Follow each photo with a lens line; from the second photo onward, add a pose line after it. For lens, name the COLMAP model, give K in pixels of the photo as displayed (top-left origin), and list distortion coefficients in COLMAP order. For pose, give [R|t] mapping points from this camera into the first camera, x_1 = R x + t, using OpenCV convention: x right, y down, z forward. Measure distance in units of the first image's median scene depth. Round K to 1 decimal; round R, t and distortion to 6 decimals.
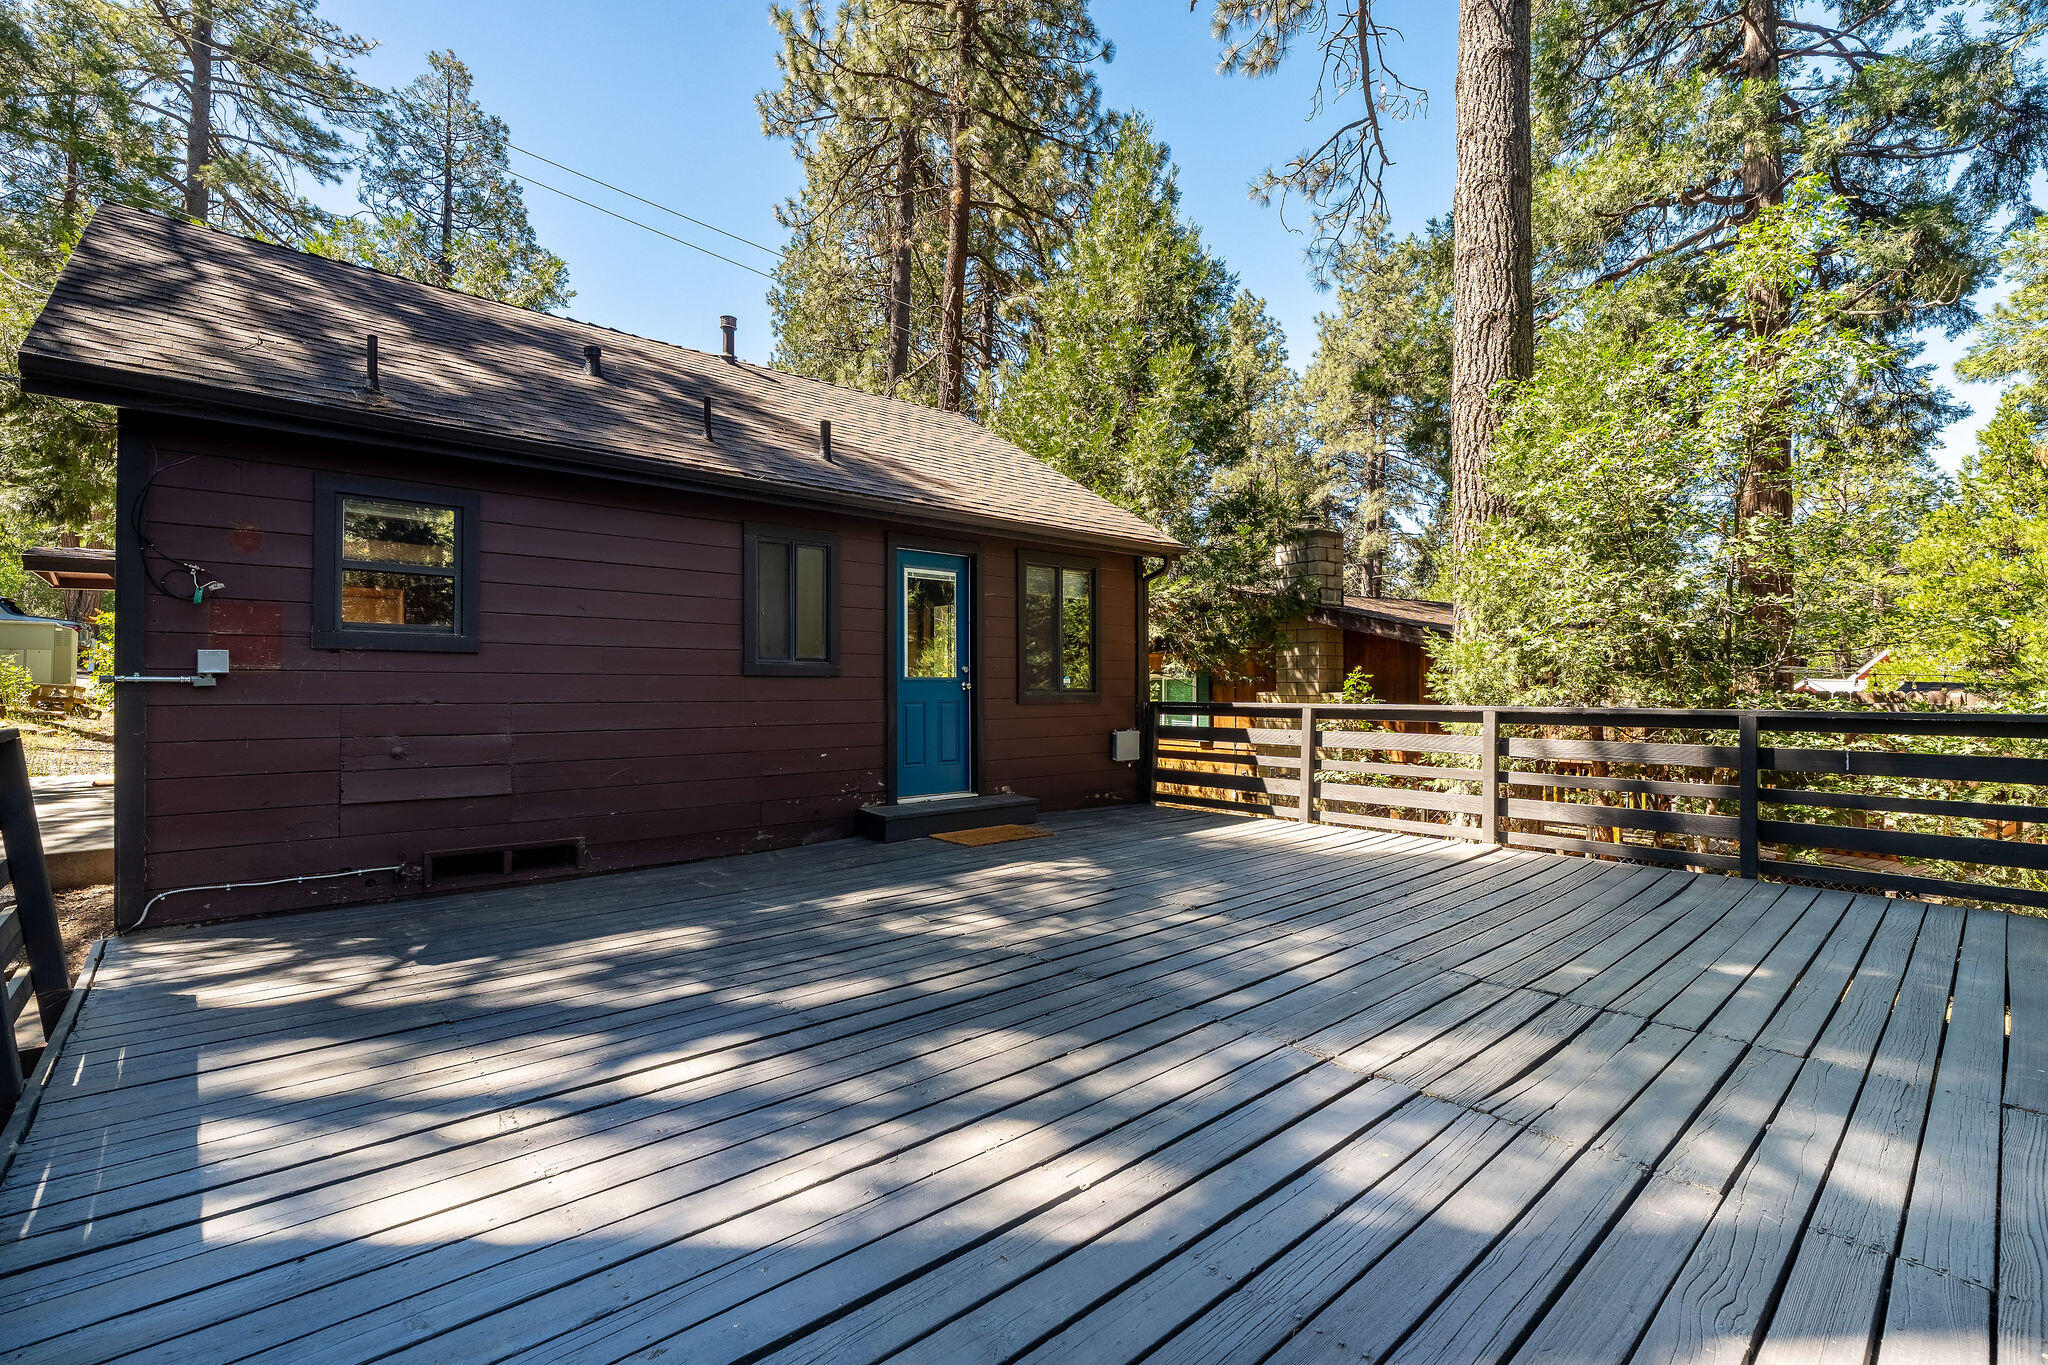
lens RADIAL K [[904.9, 0, 1024.0], [0, 904.9, 682.5], [0, 0, 1]] dist [-0.003218, -0.000629]
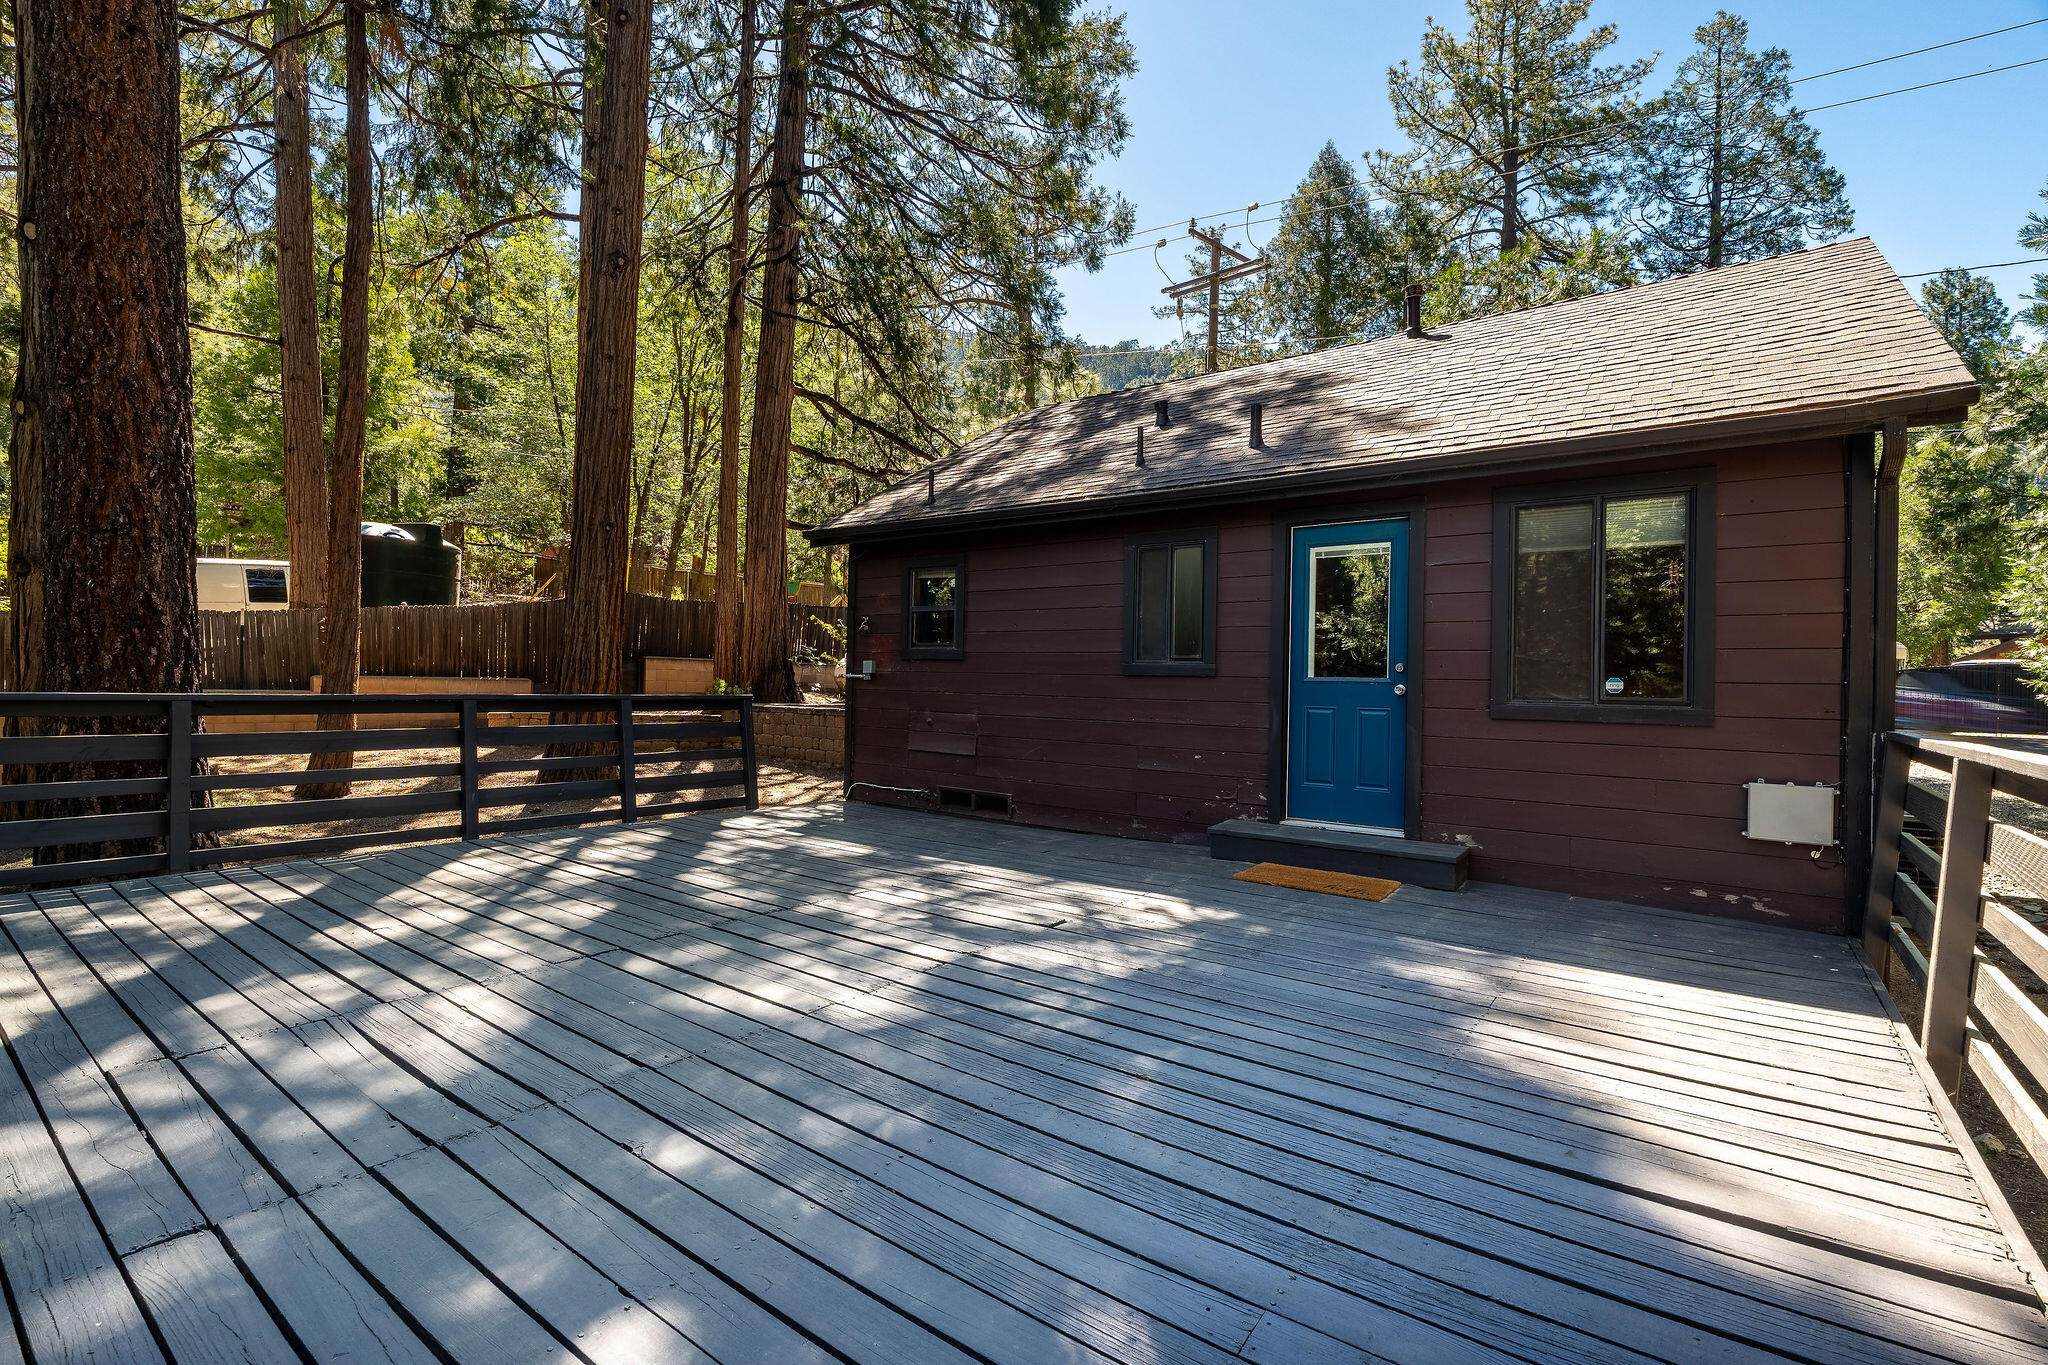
lens RADIAL K [[908.8, 0, 1024.0], [0, 908.8, 682.5], [0, 0, 1]] dist [-0.001515, -0.000222]
pose [[0.196822, 0.004292, -0.980430, 1.220772], [-0.015882, 0.999873, 0.001189, 0.002994], [0.980311, 0.015337, 0.196865, 1.078504]]
